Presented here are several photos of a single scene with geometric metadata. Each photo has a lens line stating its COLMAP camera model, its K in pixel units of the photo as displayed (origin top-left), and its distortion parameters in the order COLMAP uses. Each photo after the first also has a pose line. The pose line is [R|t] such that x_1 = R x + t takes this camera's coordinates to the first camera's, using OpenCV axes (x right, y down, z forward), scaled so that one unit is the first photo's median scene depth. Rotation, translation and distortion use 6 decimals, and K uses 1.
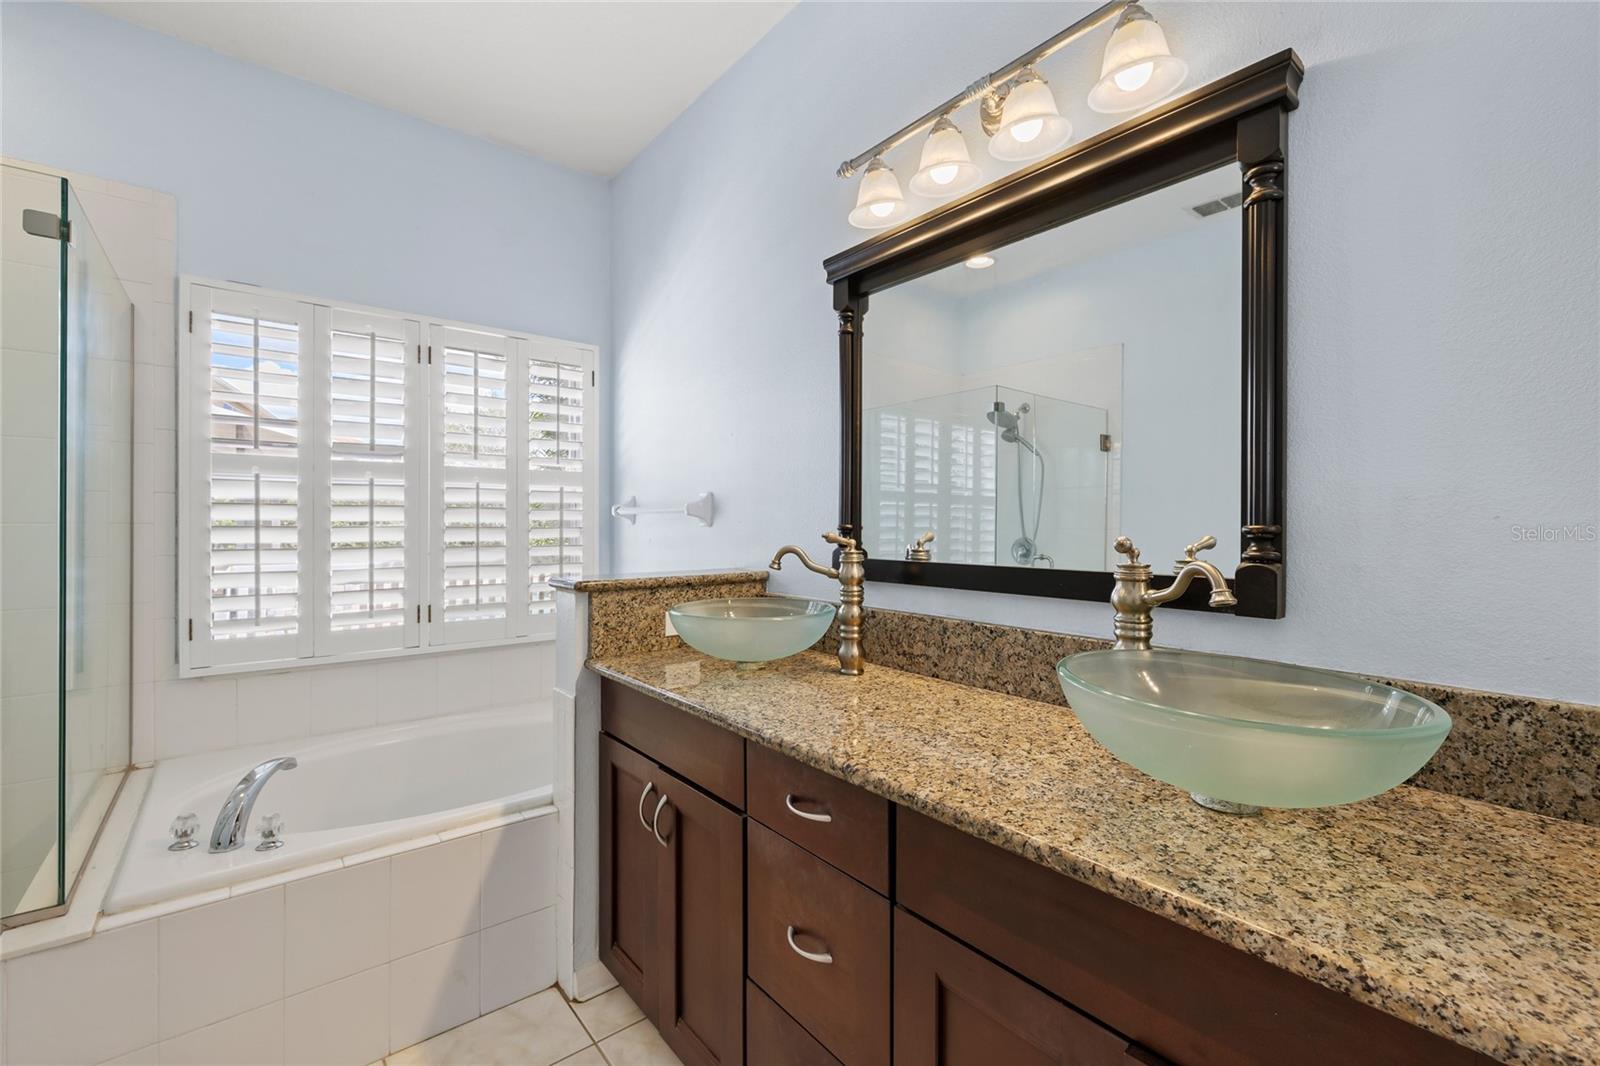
lens RADIAL K [[686.6, 0, 796.3], [0, 686.6, 524.4], [0, 0, 1]] dist [-0.001260, 0.000601]
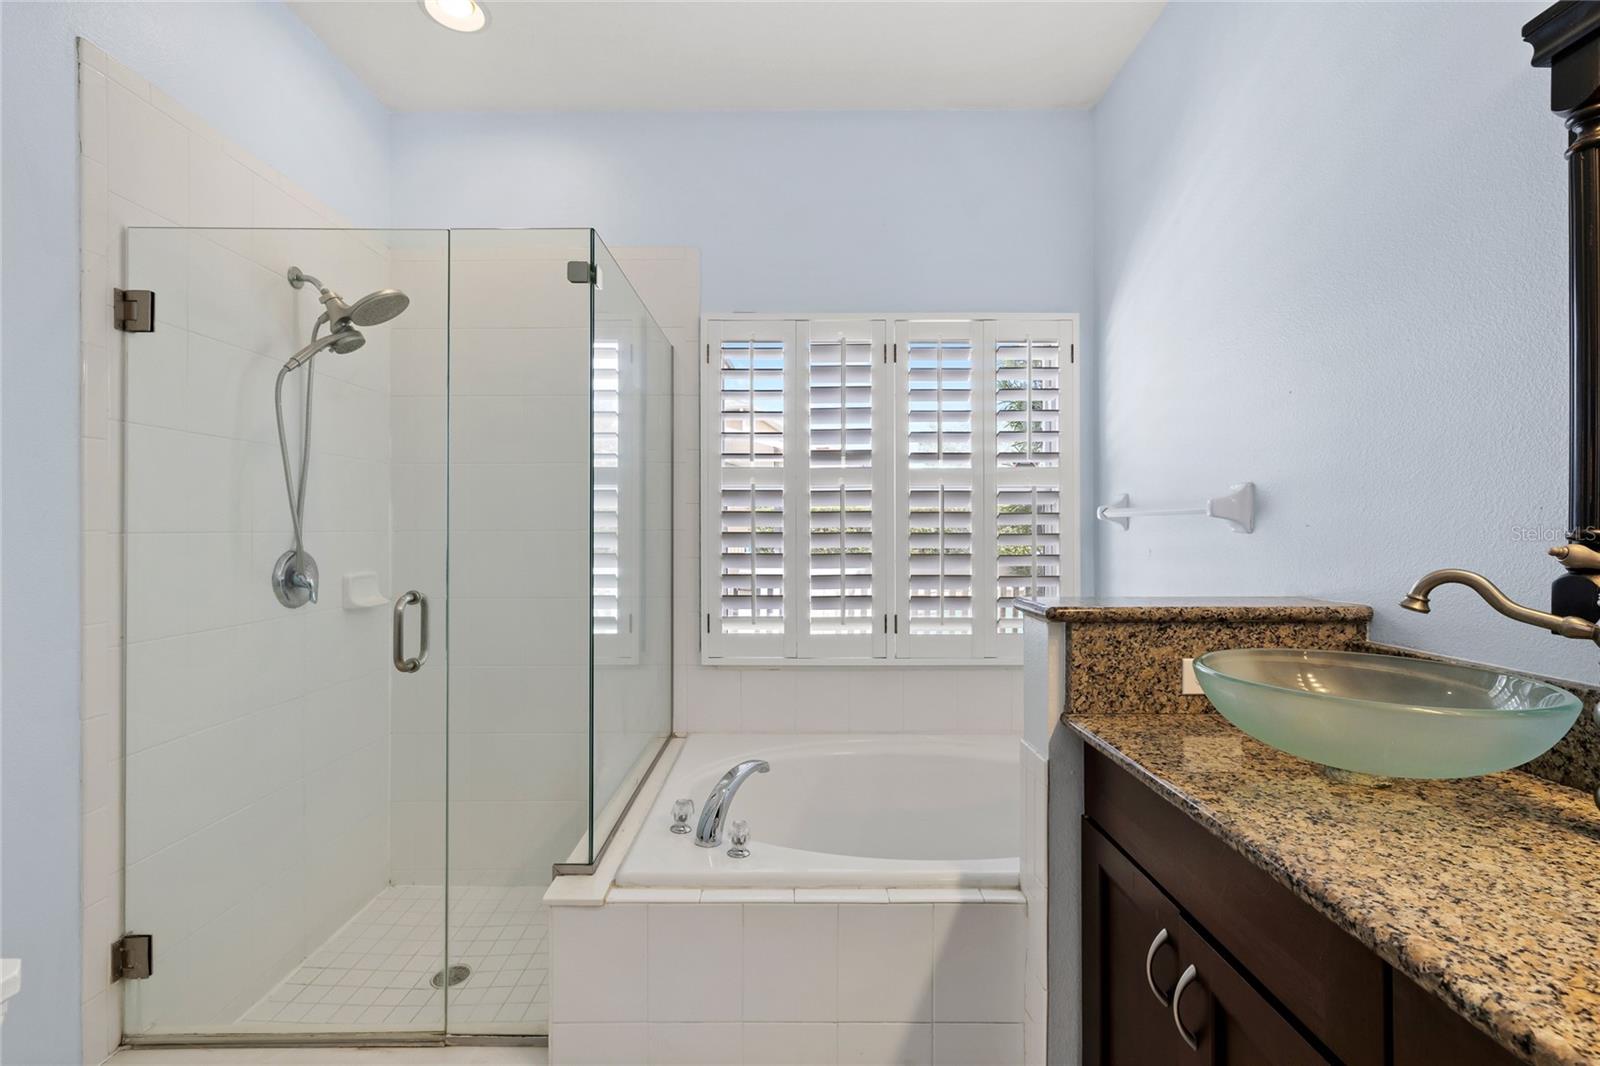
lens RADIAL K [[686.6, 0, 795.8], [0, 686.6, 528.8], [0, 0, 1]] dist [-0.001260, 0.000601]
pose [[0.782173, -0.003864, -0.623049, -0.071315], [0.002535, 0.999992, -0.003020, 0.000172], [0.623056, 0.000783, 0.782177, 0.246547]]
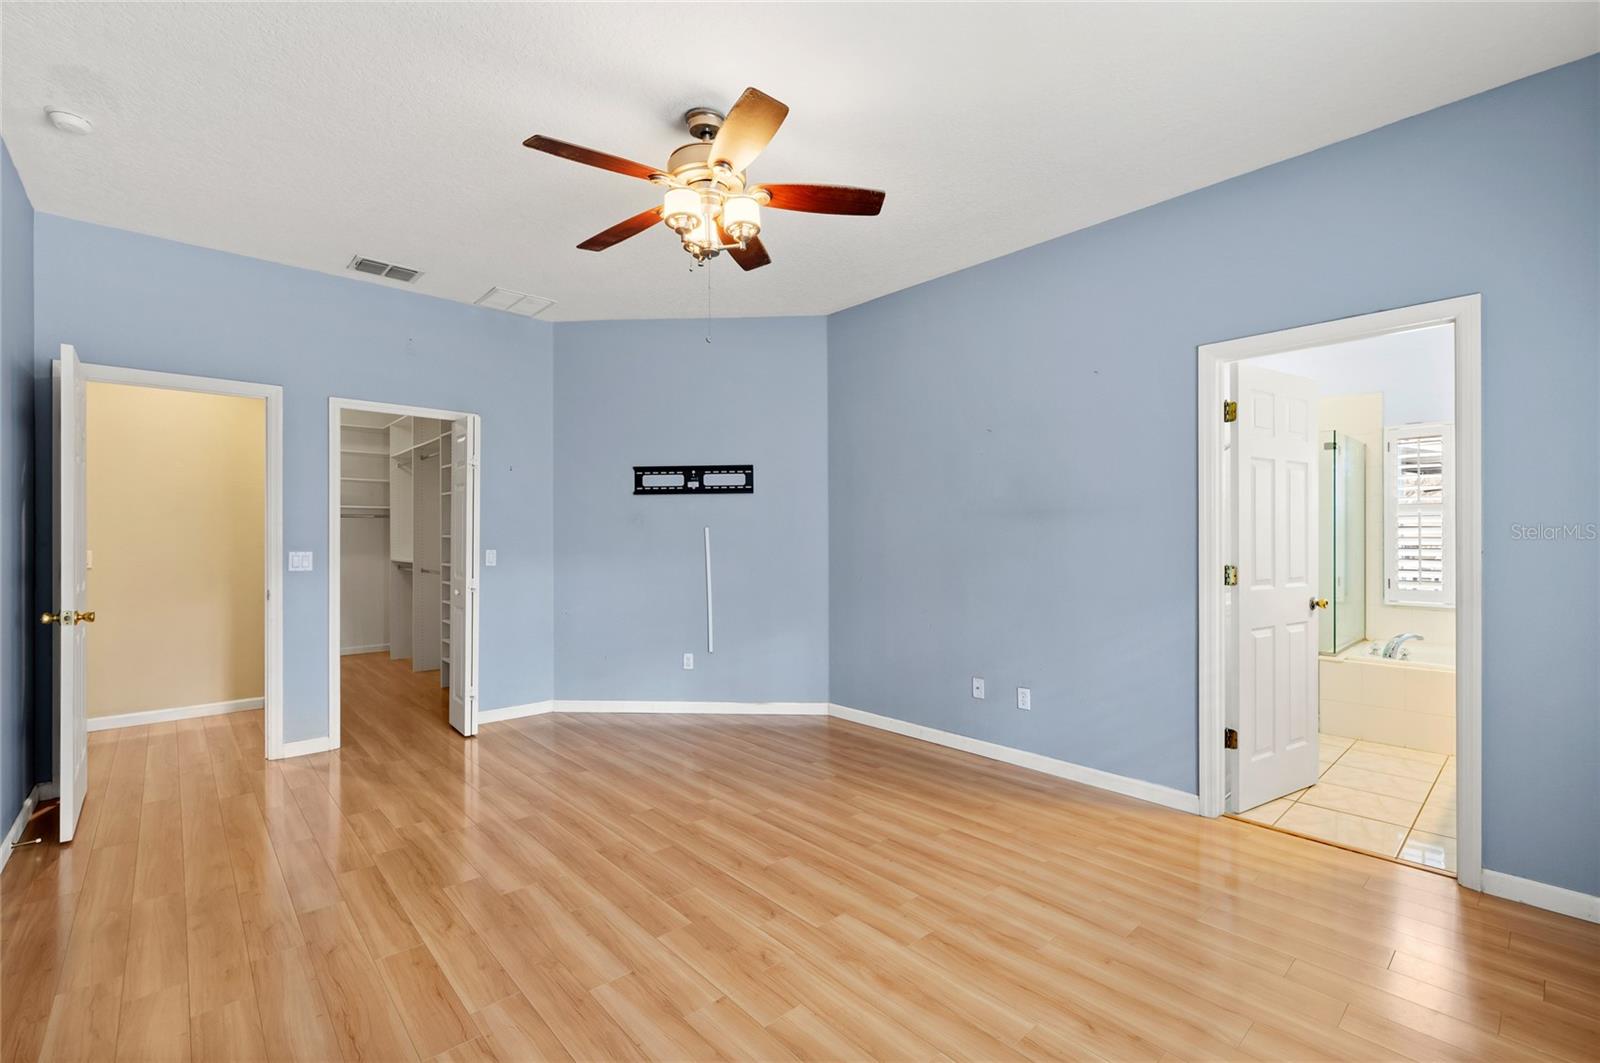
lens RADIAL K [[686.6, 0, 798.6], [0, 686.6, 531.1], [0, 0, 1]] dist [-0.001260, 0.000601]
pose [[0.057927, -0.006252, -0.998301, 1.566731], [-0.000360, 0.999980, -0.006283, -0.004426], [0.998321, 0.000724, 0.057924, -1.331107]]
